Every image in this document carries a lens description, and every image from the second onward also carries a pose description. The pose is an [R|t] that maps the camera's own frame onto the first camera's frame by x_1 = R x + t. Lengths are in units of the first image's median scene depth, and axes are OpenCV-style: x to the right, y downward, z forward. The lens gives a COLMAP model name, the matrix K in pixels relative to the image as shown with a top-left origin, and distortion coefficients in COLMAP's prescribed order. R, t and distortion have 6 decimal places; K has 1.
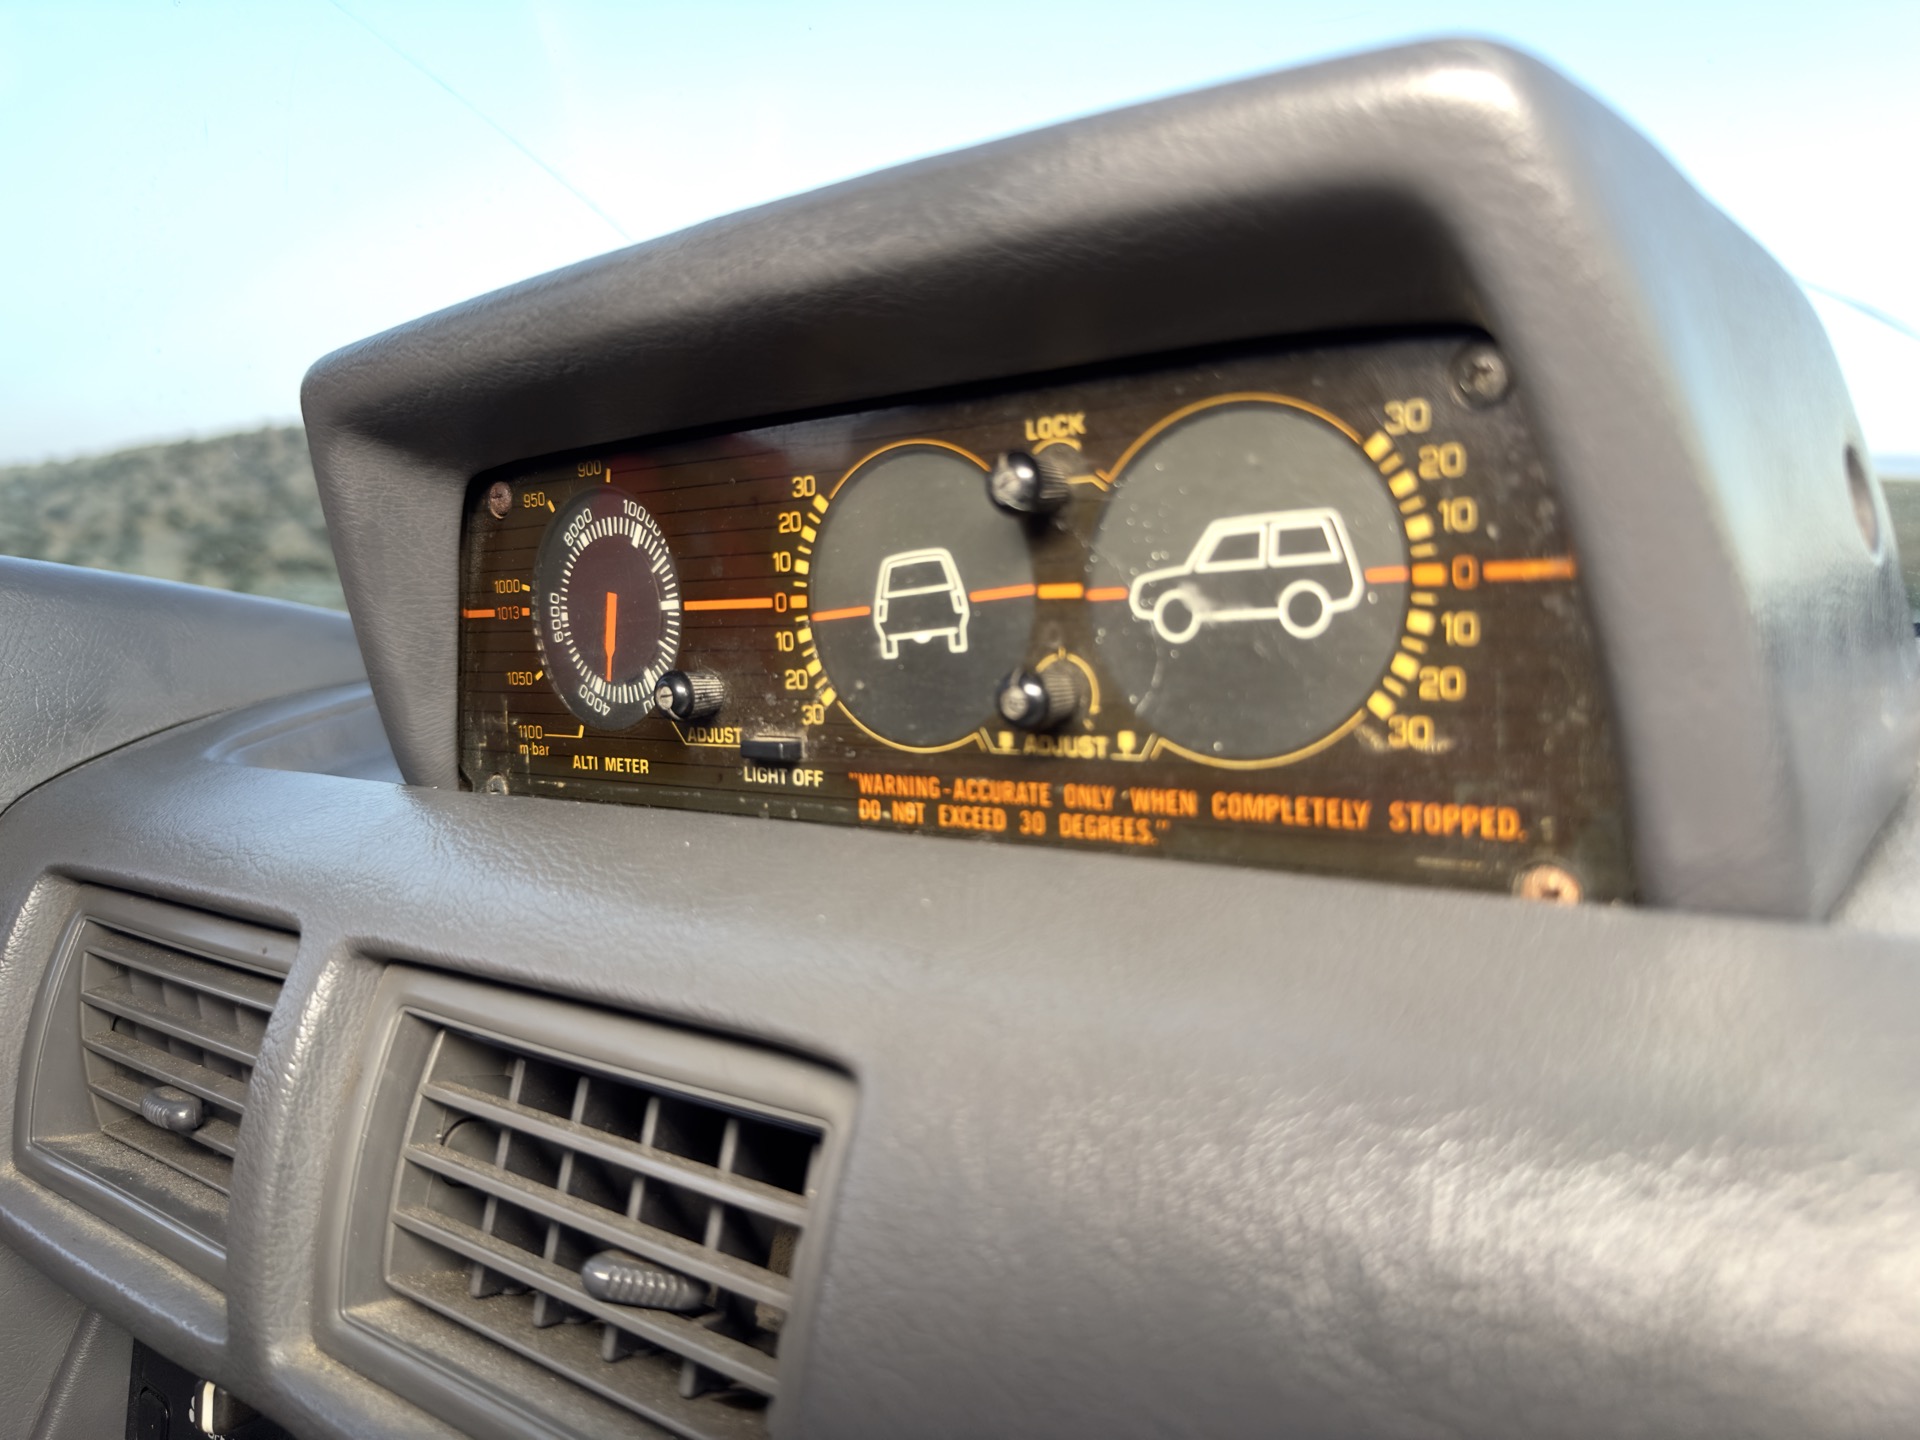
lens RADIAL K [[1362.8, 0, 966.3], [0, 1362.8, 734.6], [0, 0, 1]] dist [0.003631, -0.000106]
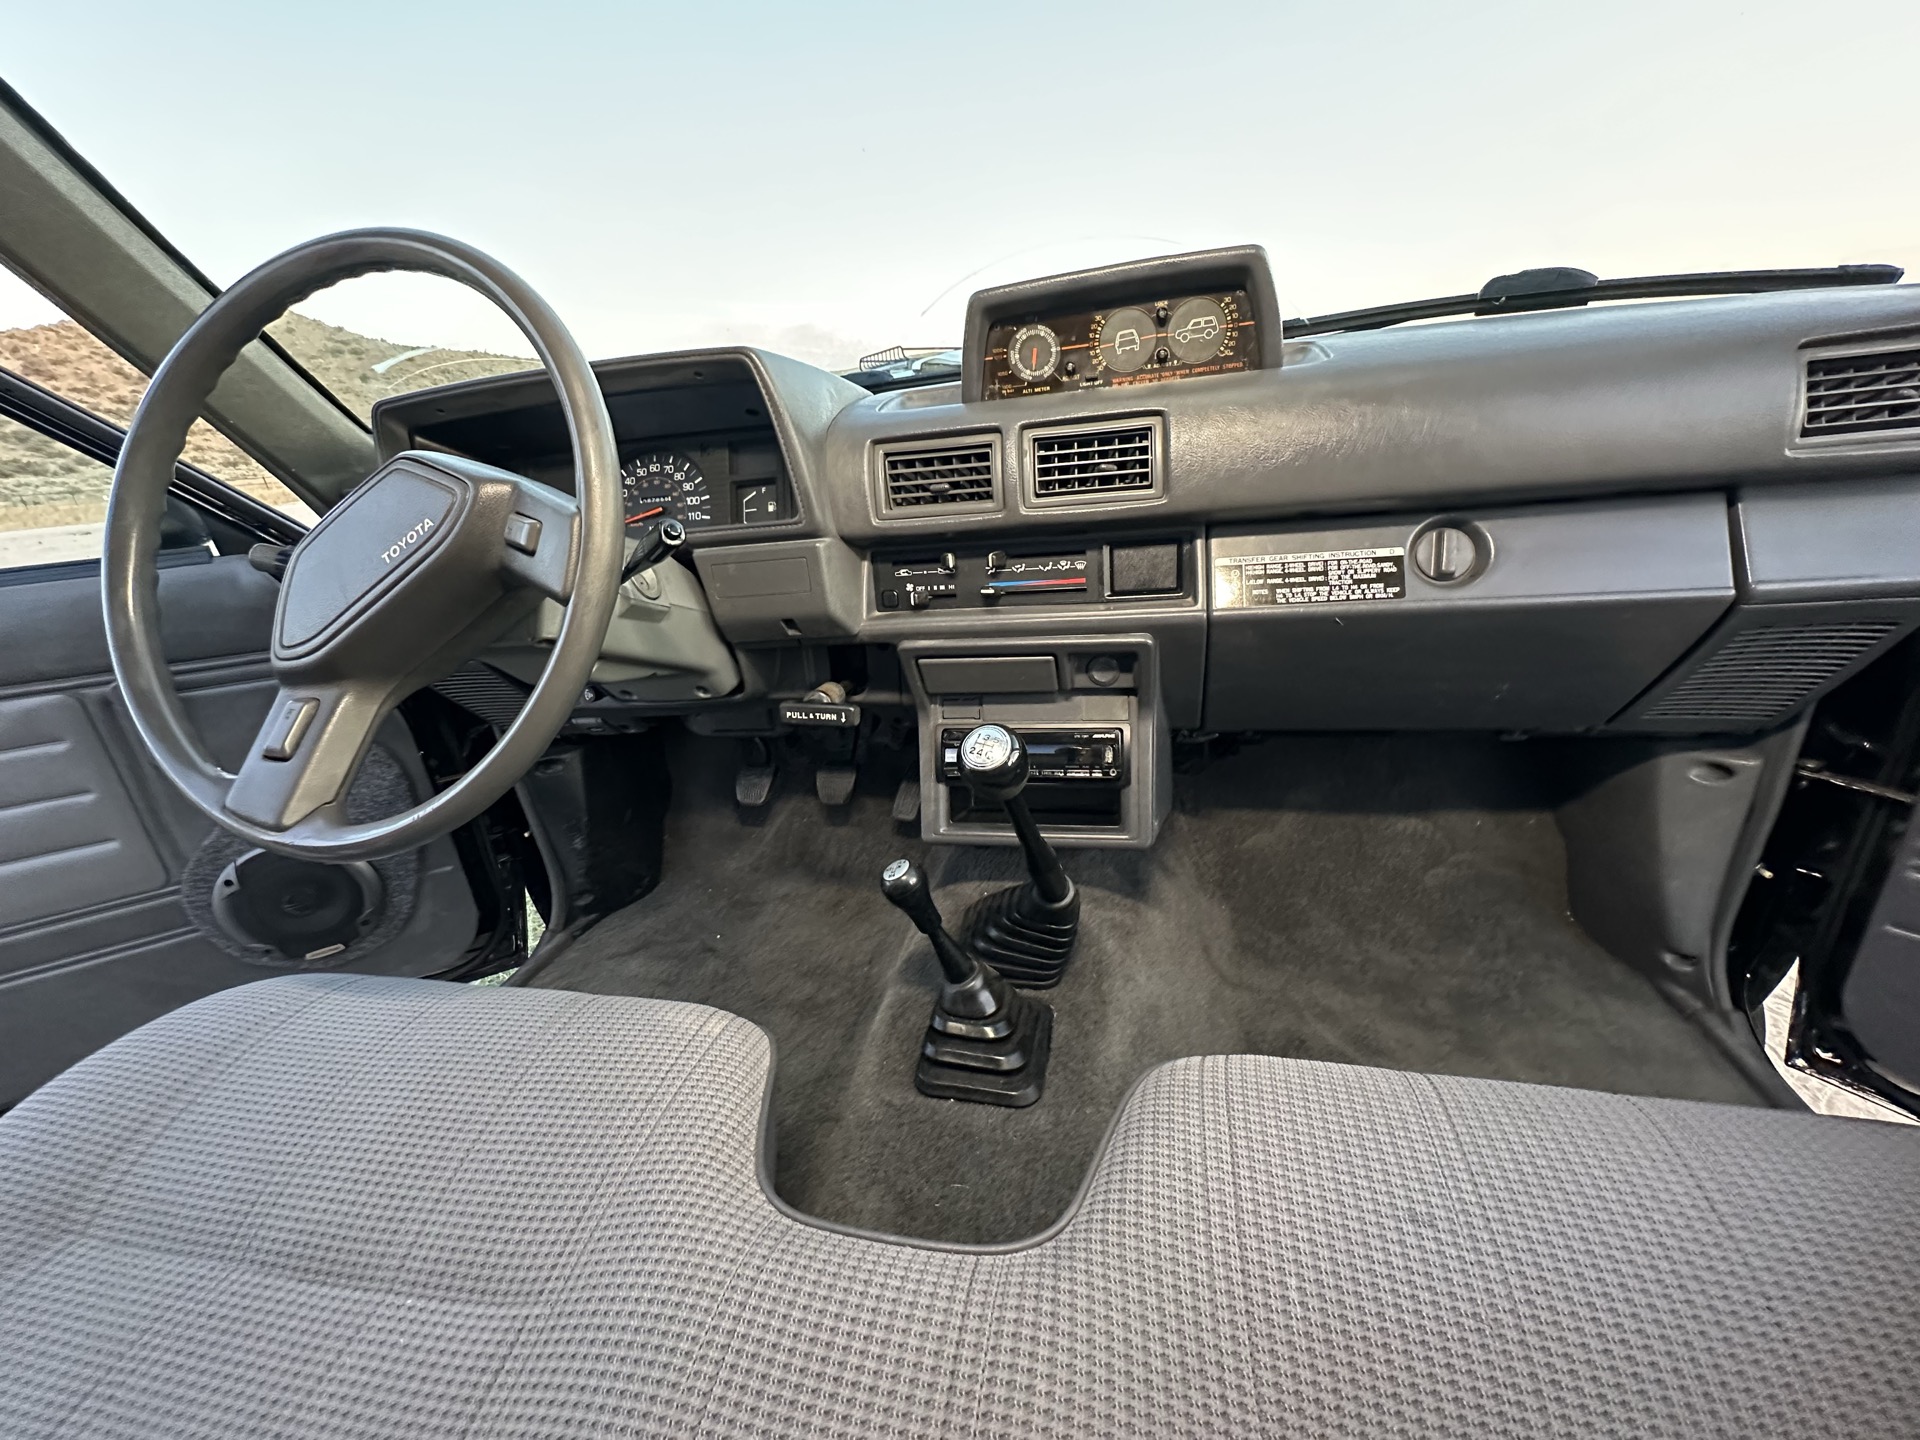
lens RADIAL K [[767.7, 0, 960.9], [0, 767.7, 721.7], [0, 0, 1]] dist [-0.003718, 0.001537]
pose [[0.909685, -0.213951, 0.355946, -1.954460], [0.116167, 0.953961, 0.276519, 0.404975], [-0.398720, -0.210196, 0.892659, -1.669322]]
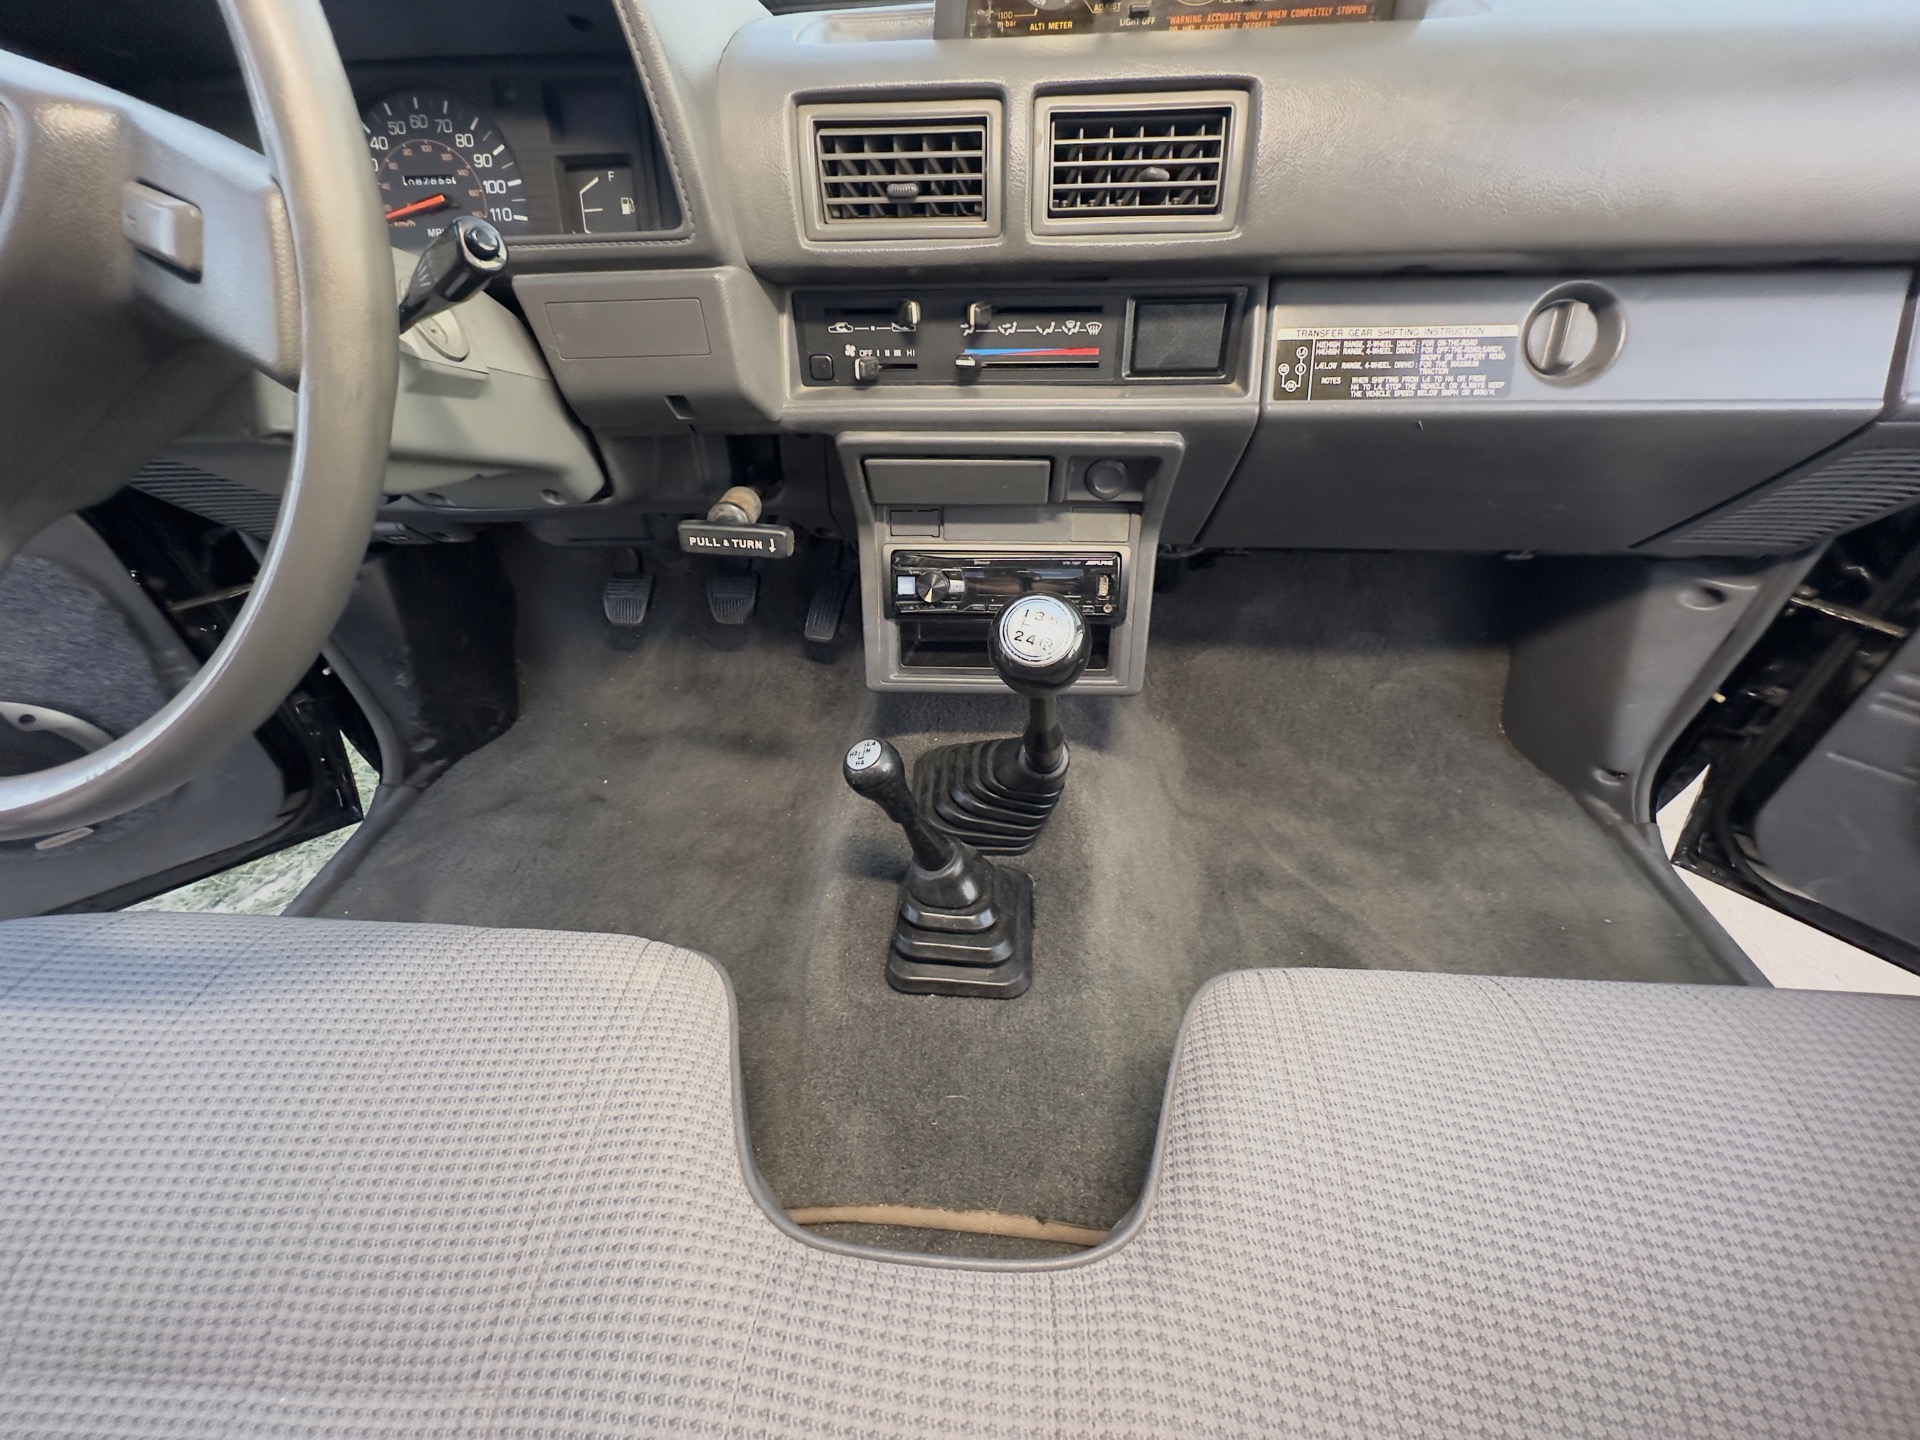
lens RADIAL K [[767.7, 0, 959.5], [0, 767.7, 721.8], [0, 0, 1]] dist [-0.003718, 0.001537]
pose [[0.838450, -0.344289, 0.422454, -1.949585], [0.058002, 0.827147, 0.558985, 0.388463], [-0.541884, -0.444177, 0.713490, -0.849263]]
